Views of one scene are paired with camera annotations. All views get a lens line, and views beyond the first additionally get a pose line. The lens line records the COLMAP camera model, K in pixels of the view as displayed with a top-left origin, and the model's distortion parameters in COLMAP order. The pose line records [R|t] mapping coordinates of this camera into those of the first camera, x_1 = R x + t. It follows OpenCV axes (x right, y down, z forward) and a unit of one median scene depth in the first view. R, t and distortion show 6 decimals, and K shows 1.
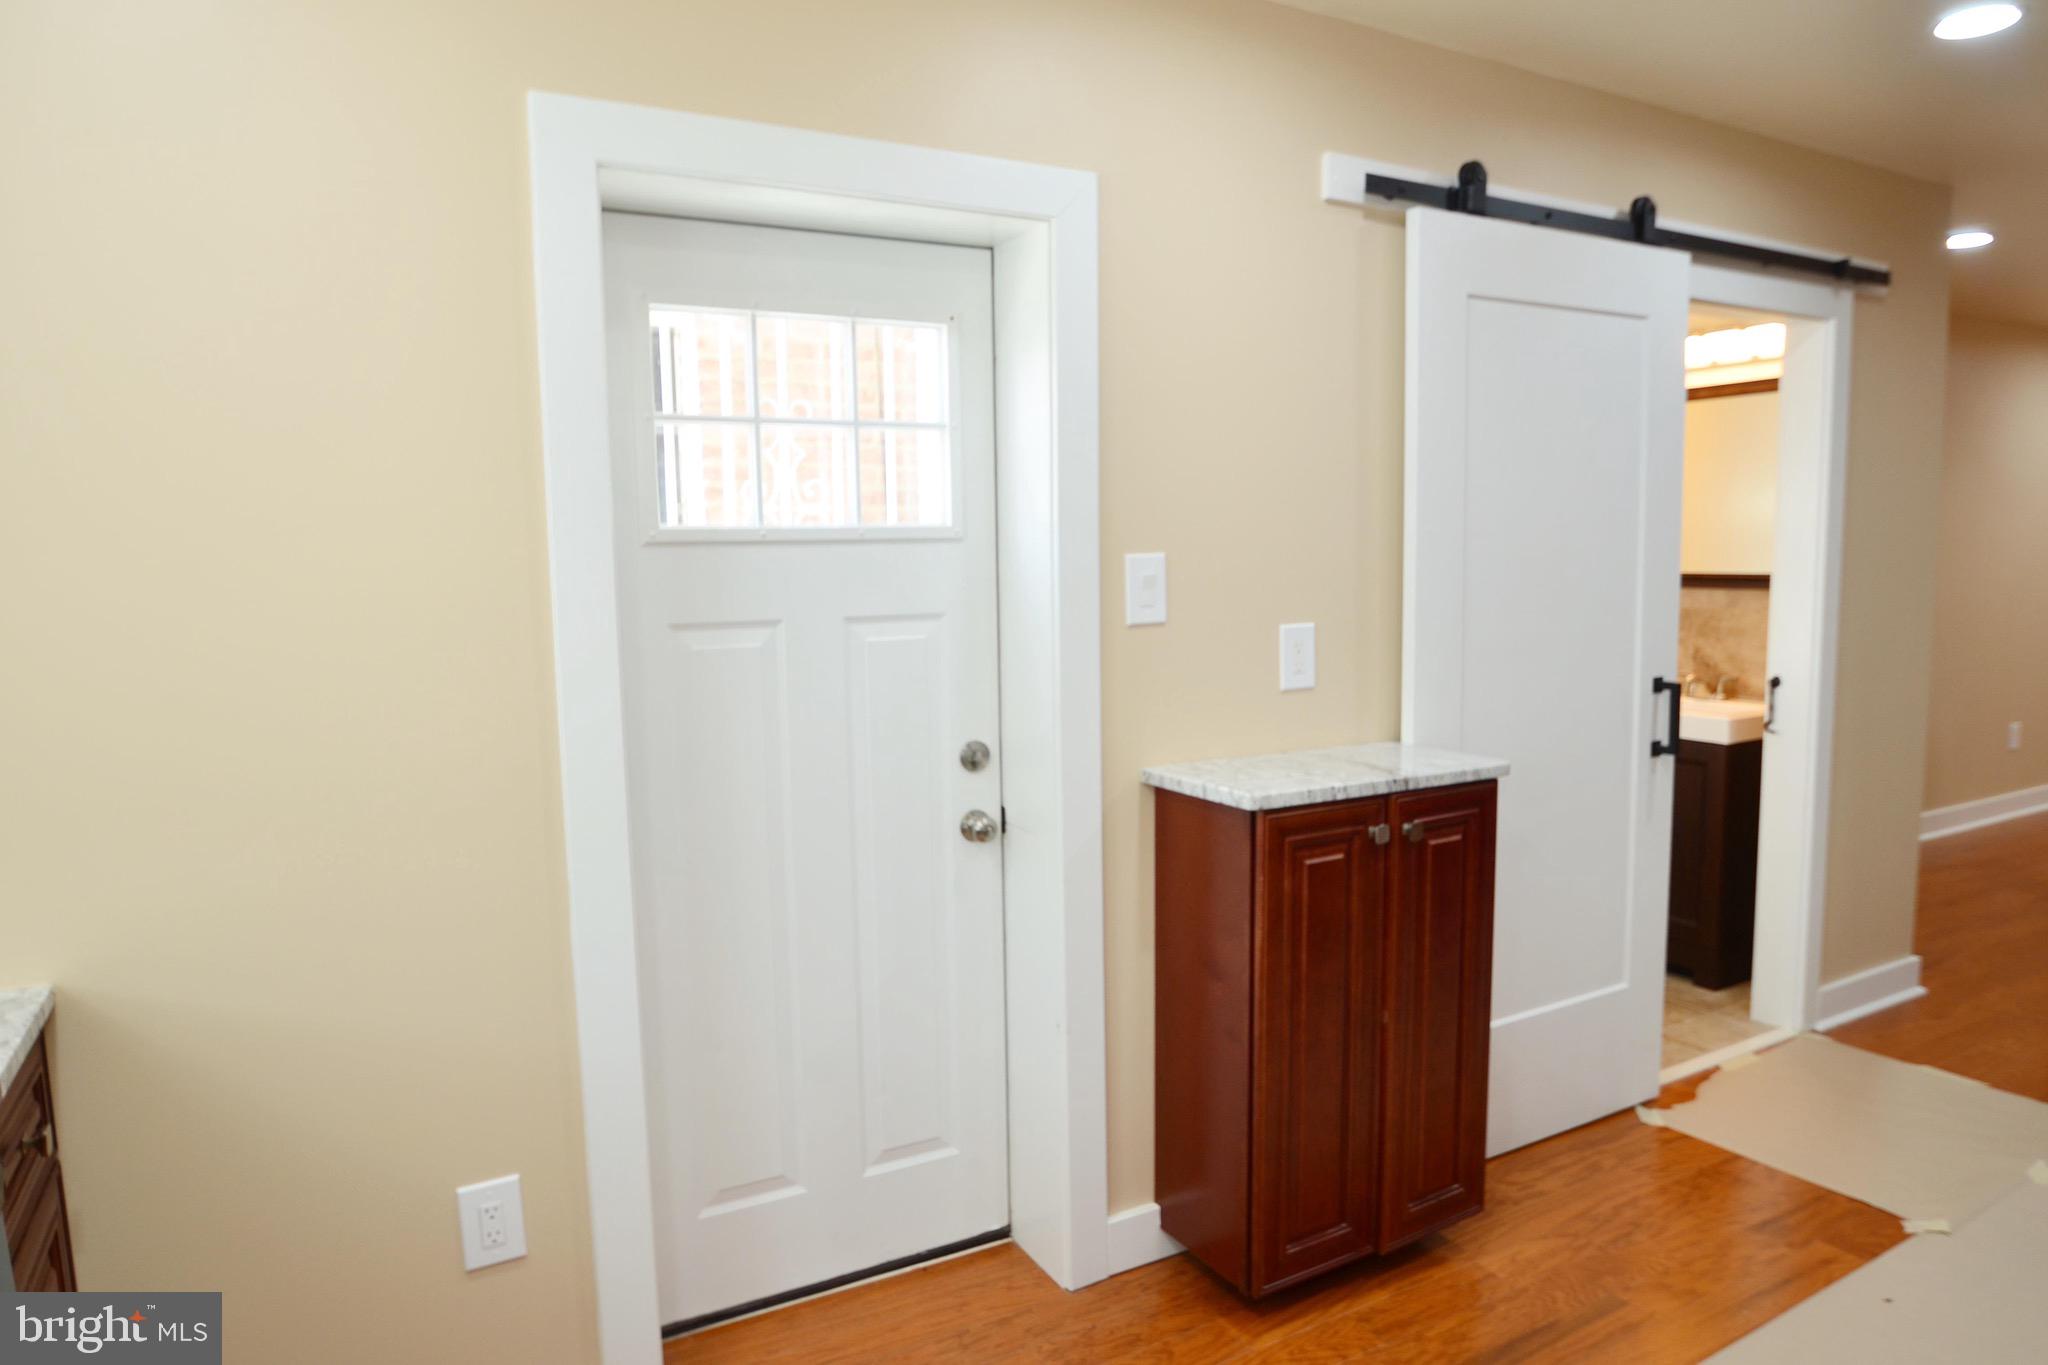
lens RADIAL K [[1293.0, 0, 1036.9], [0, 1293.0, 711.5], [0, 0, 1]] dist [-0.040505, 0.007858]
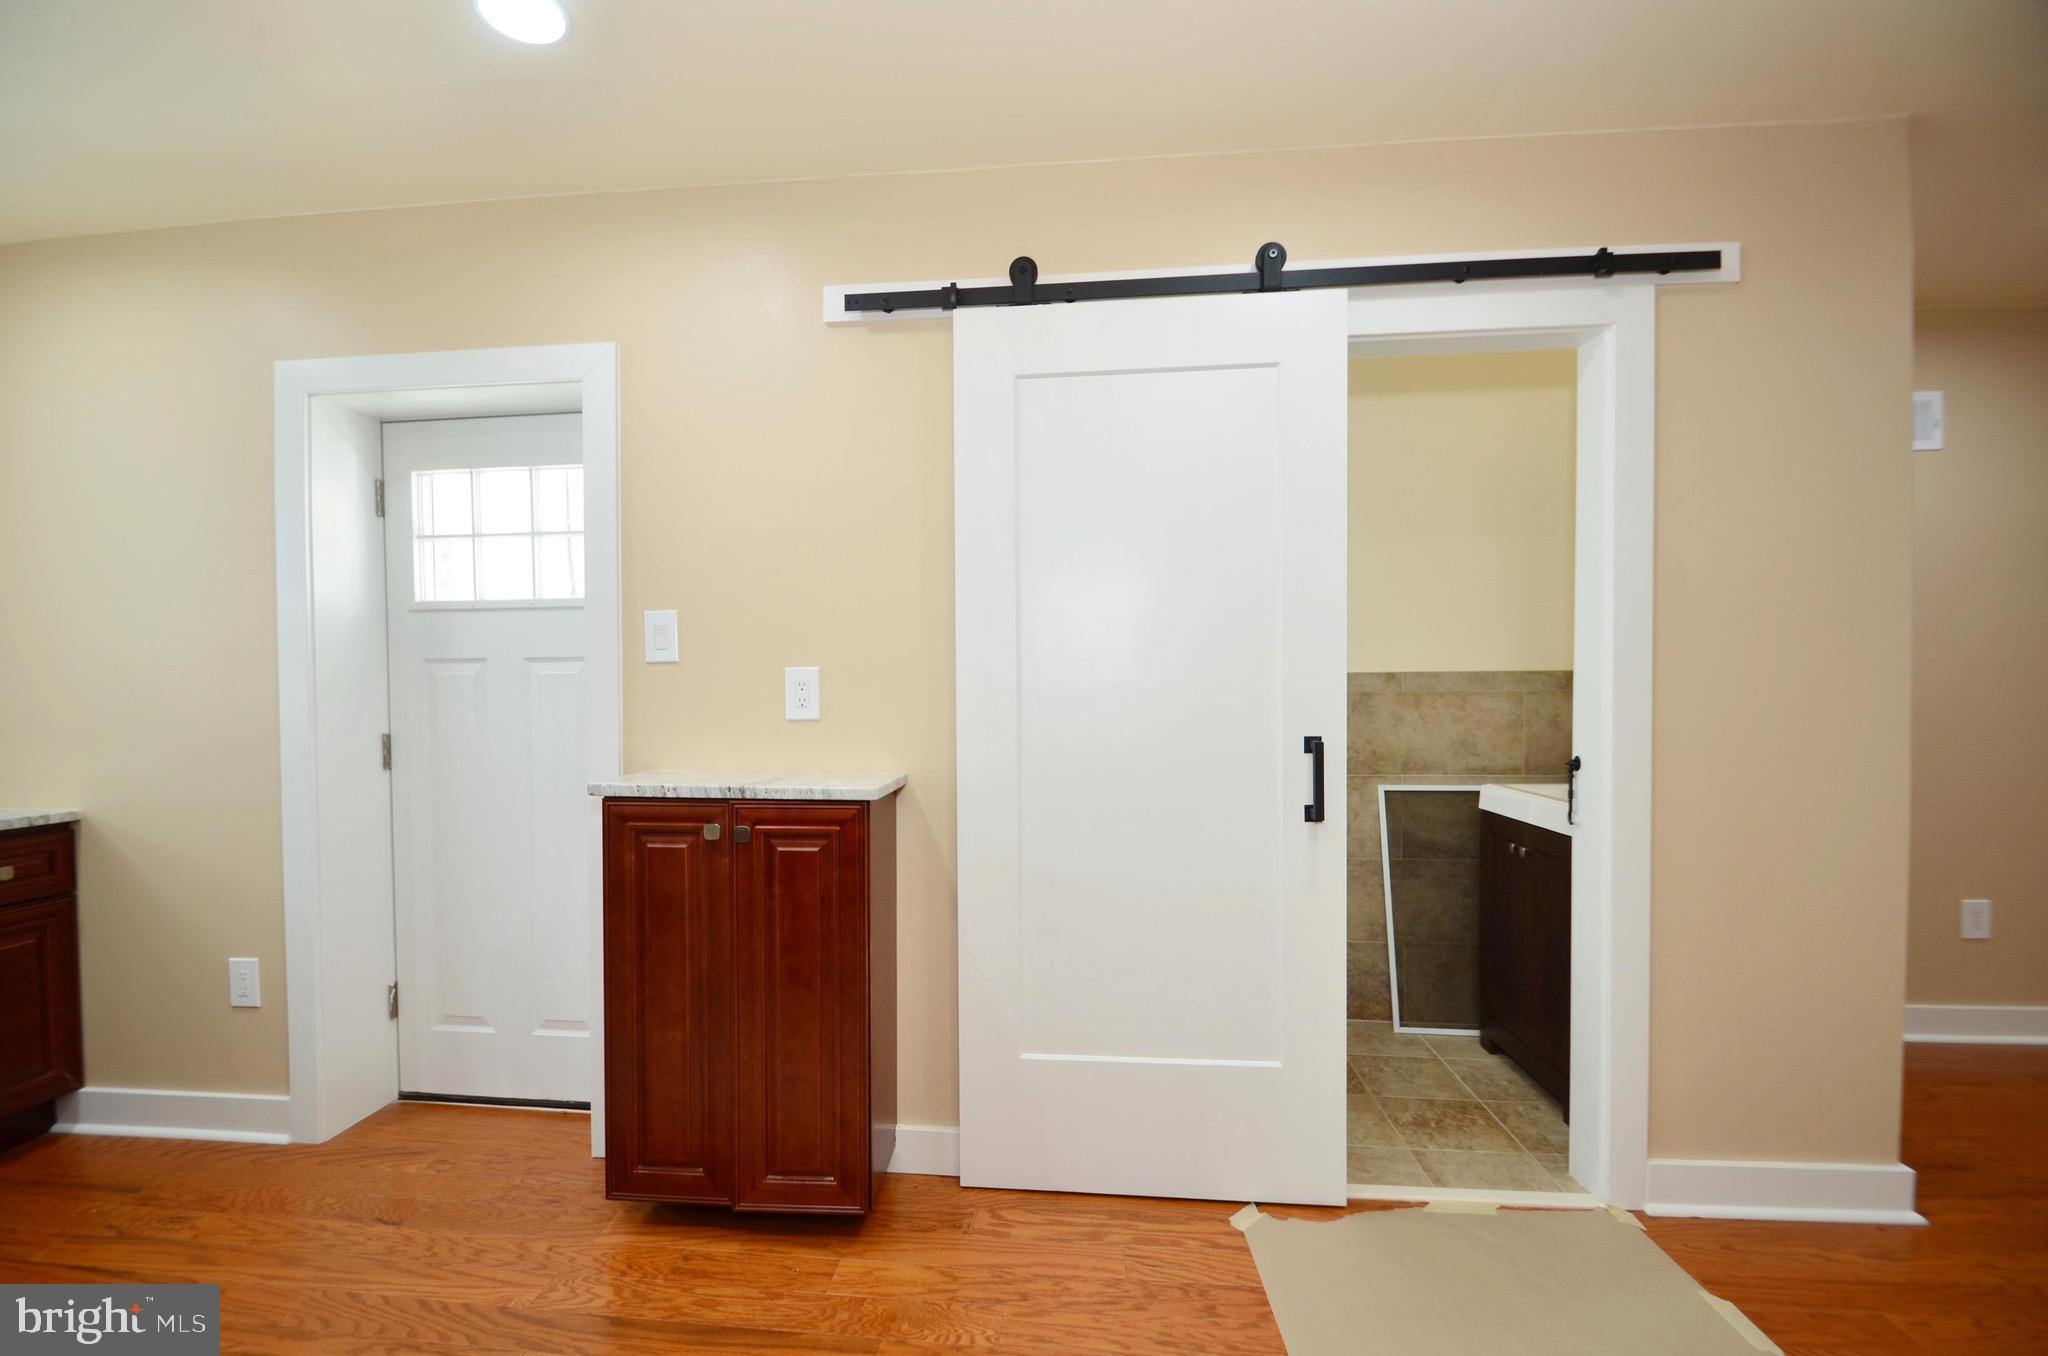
lens RADIAL K [[885.7, 0, 992.0], [0, 885.7, 719.4], [0, 0, 1]] dist [0.003084, -0.009657]
pose [[0.809979, 0.029350, -0.585724, 0.916819], [-0.077849, 0.995289, -0.057781, 0.018522], [0.581269, 0.092399, 0.808448, 0.465131]]
